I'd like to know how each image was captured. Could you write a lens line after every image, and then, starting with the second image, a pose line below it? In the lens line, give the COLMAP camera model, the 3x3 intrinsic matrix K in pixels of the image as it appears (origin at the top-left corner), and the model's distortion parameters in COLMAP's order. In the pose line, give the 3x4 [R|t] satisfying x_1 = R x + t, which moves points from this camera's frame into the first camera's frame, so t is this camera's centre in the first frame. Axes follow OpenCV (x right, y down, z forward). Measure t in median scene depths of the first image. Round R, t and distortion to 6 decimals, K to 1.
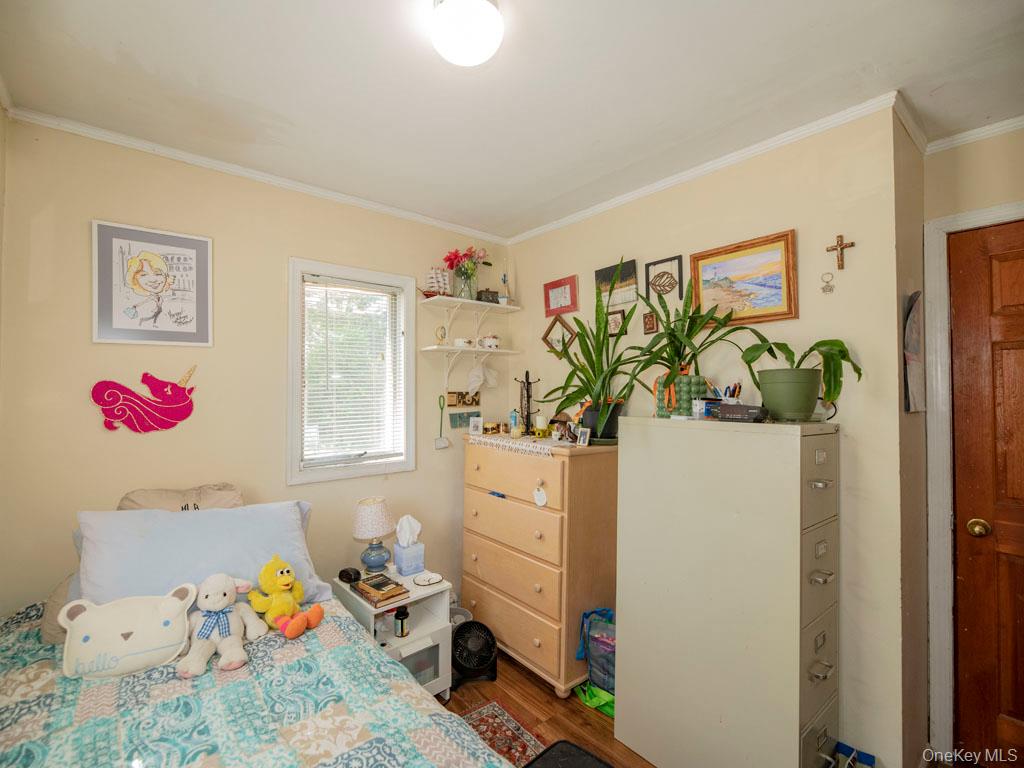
lens RADIAL K [[466.8, 0, 512.1], [0, 466.8, 385.4], [0, 0, 1]] dist [0.001457, 0.000226]
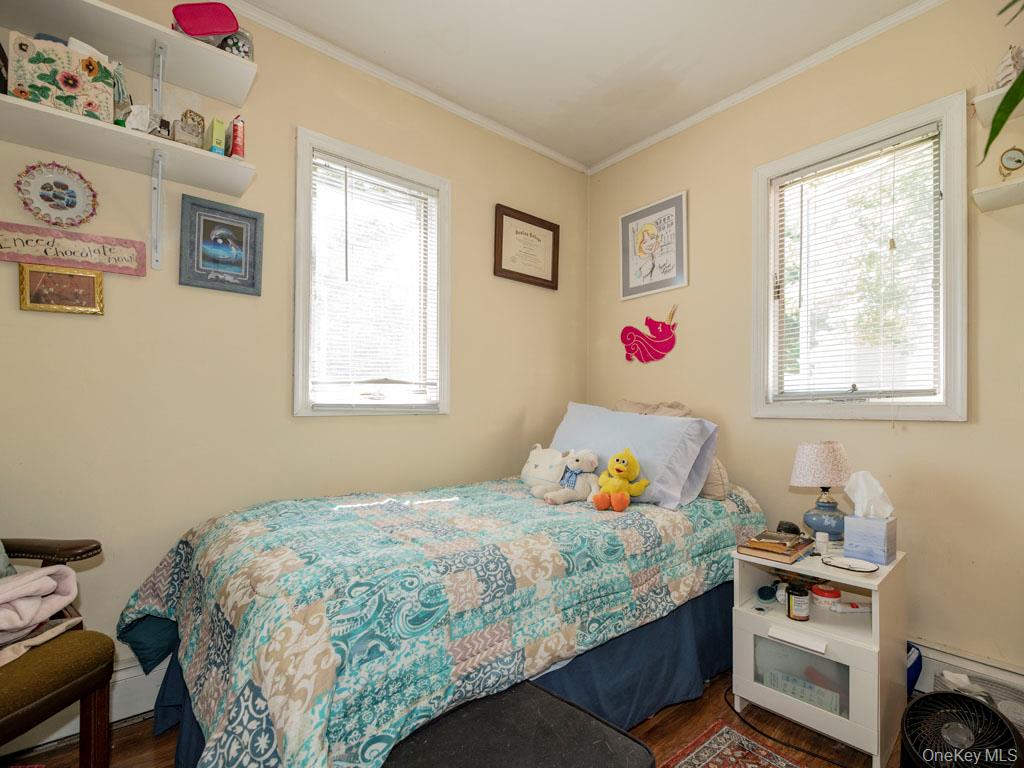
lens RADIAL K [[466.8, 0, 494.7], [0, 466.8, 404.0], [0, 0, 1]] dist [0.001457, 0.000226]
pose [[-0.007992, -0.006162, -0.999949, 0.510799], [0.008324, 0.999946, -0.006229, 0.215869], [0.999933, -0.008374, -0.007940, 0.568598]]
